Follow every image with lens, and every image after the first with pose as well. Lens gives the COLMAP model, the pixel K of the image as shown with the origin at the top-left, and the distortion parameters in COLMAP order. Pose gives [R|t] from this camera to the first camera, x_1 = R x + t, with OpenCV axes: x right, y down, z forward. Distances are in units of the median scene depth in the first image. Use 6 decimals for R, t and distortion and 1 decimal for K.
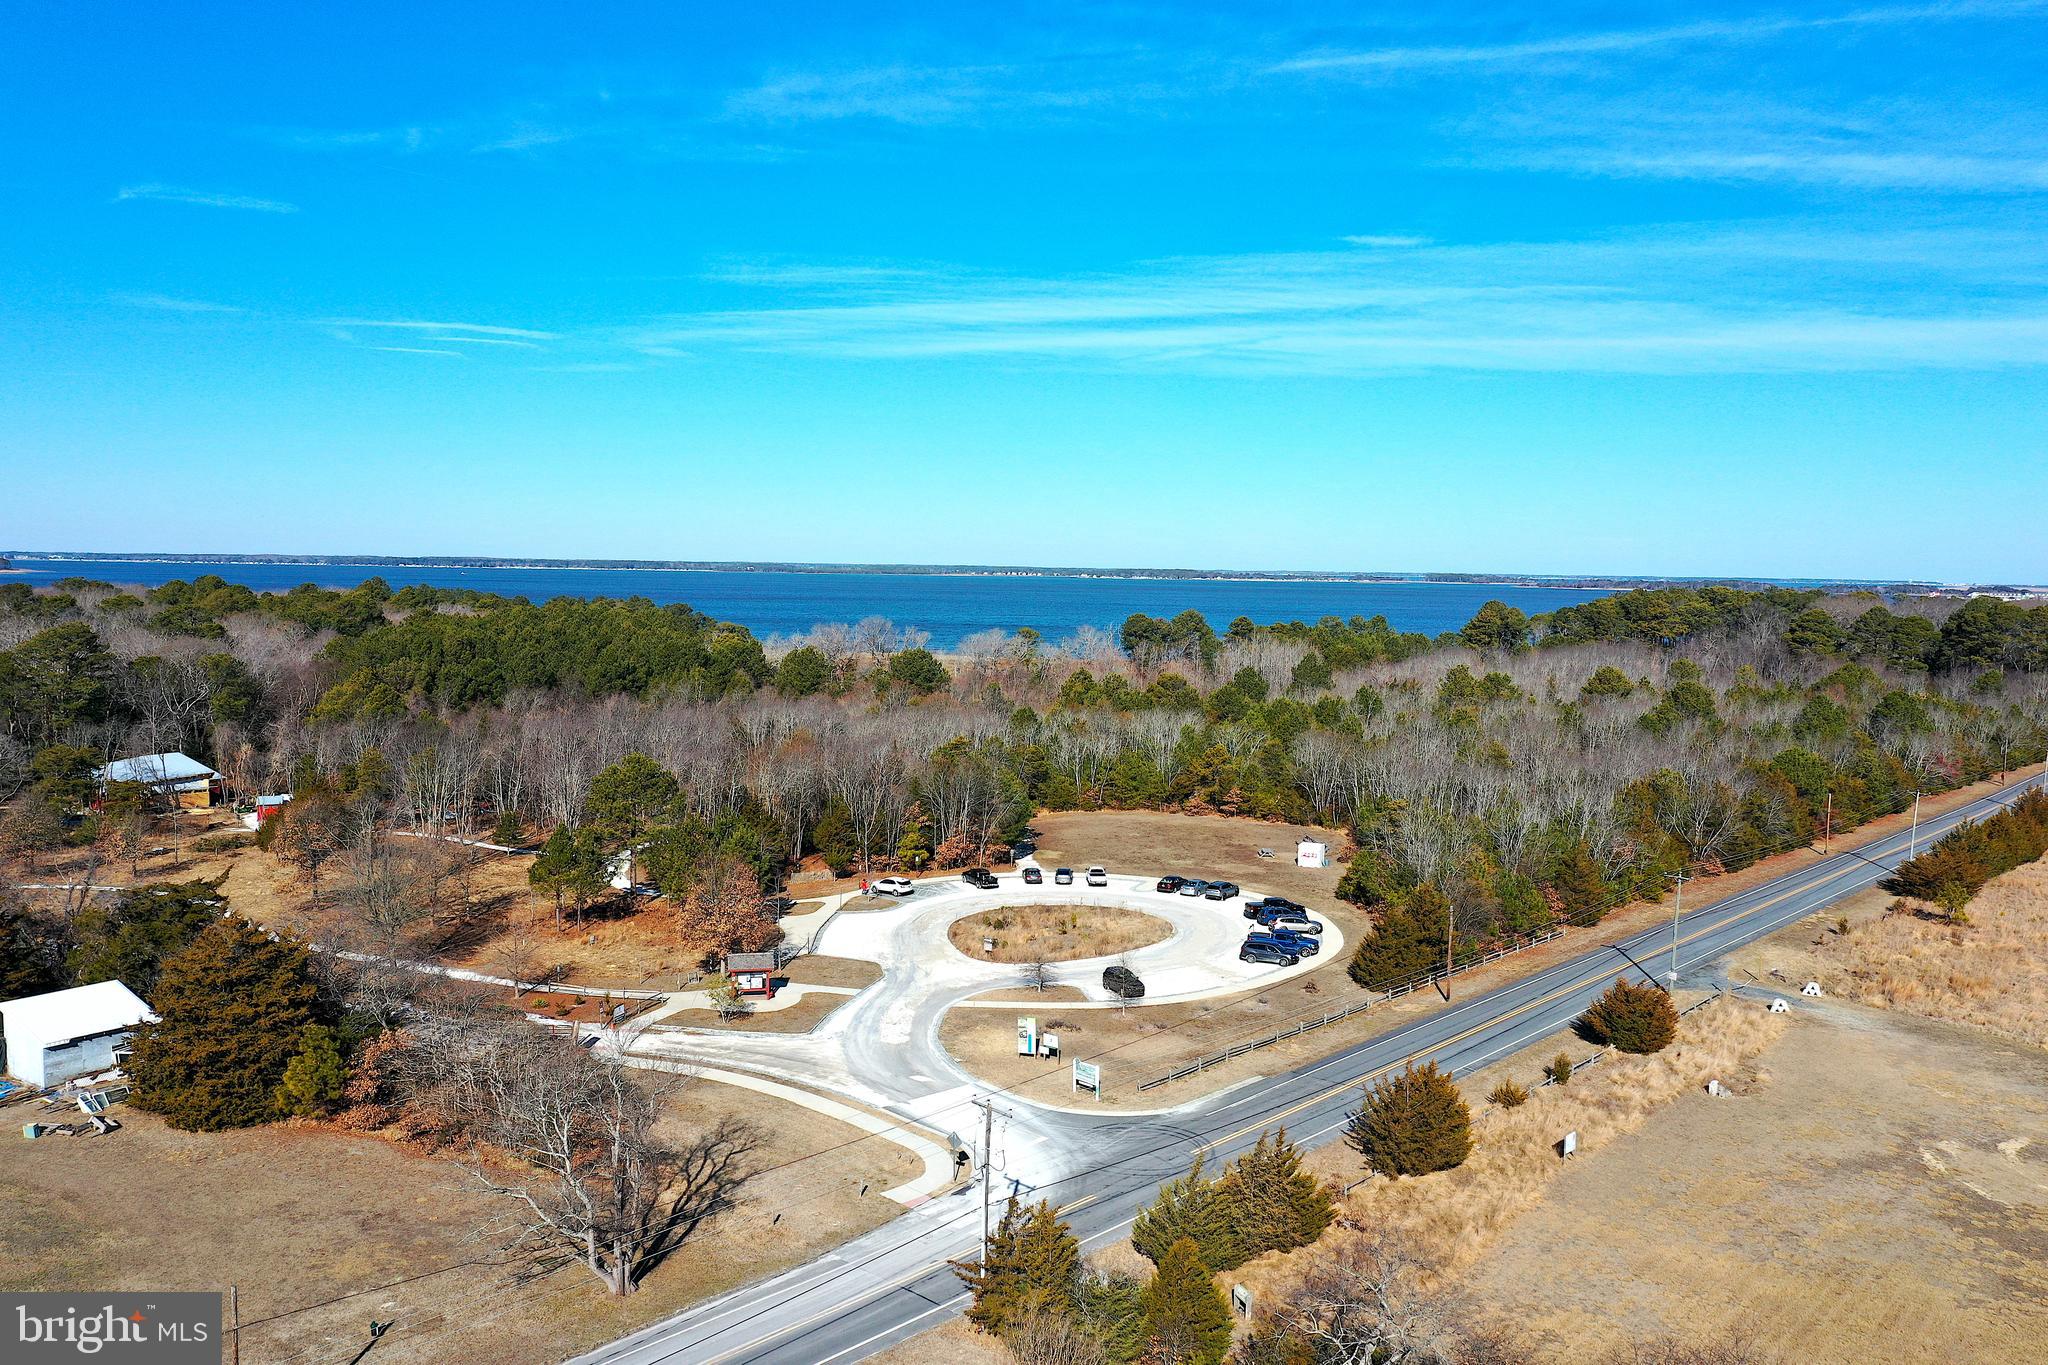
lens RADIAL K [[1621.7, 0, 1028.5], [0, 1621.7, 680.6], [0, 0, 1]] dist [-0.001795, 0.001163]
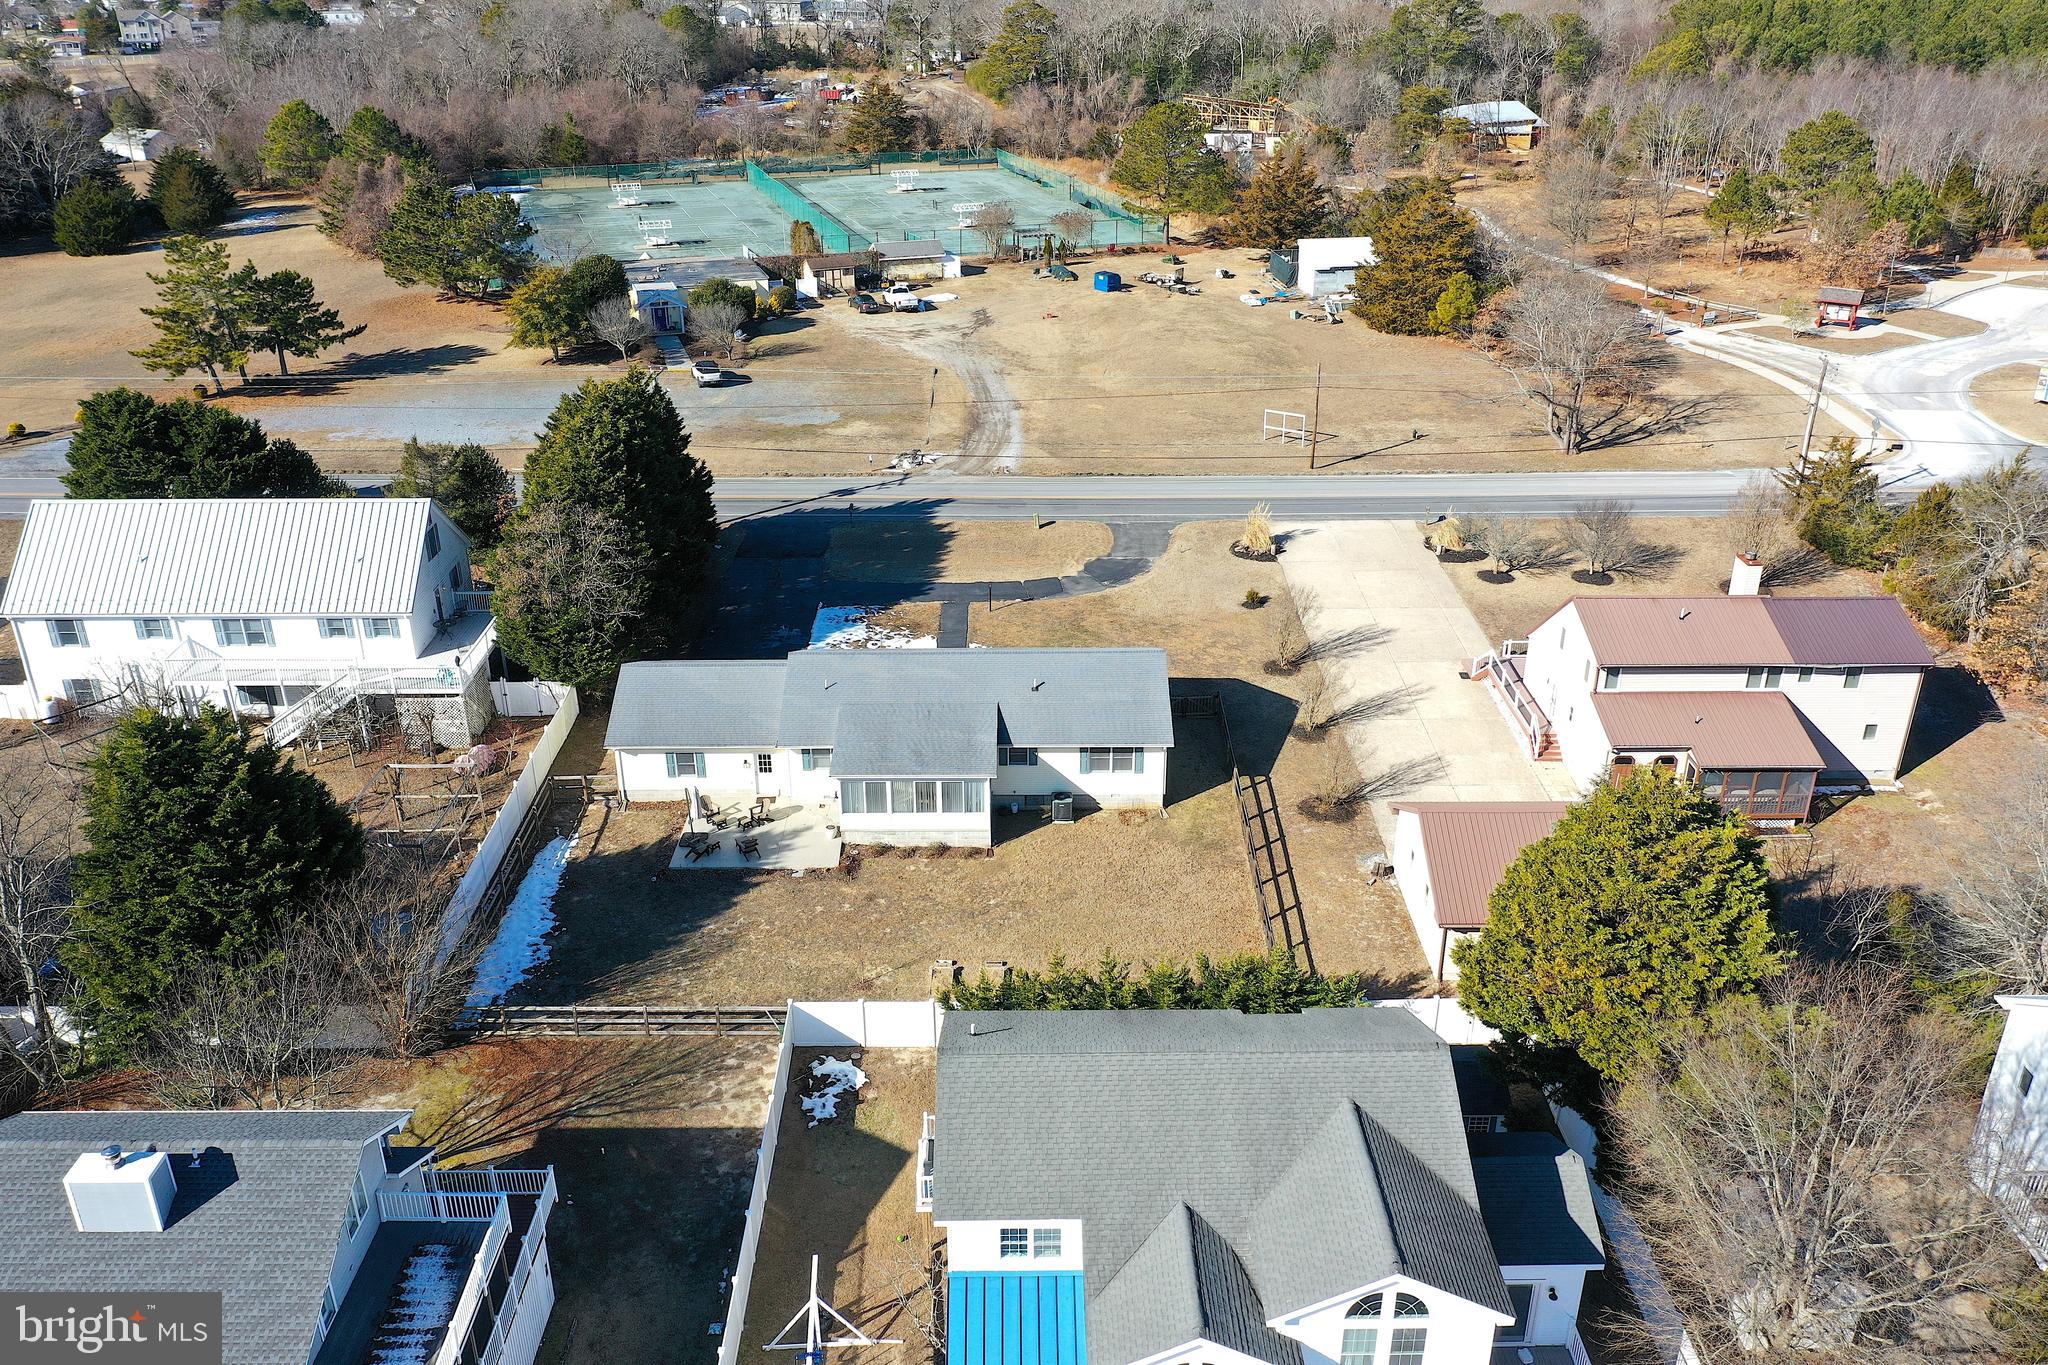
lens RADIAL K [[1621.7, 0, 1028.5], [0, 1621.7, 680.6], [0, 0, 1]] dist [-0.001795, 0.001163]
pose [[0.682077, 0.296711, -0.668381, 0.349627], [-0.039210, 0.927512, 0.371732, 0.026453], [0.730228, -0.227343, 0.644269, -0.277463]]
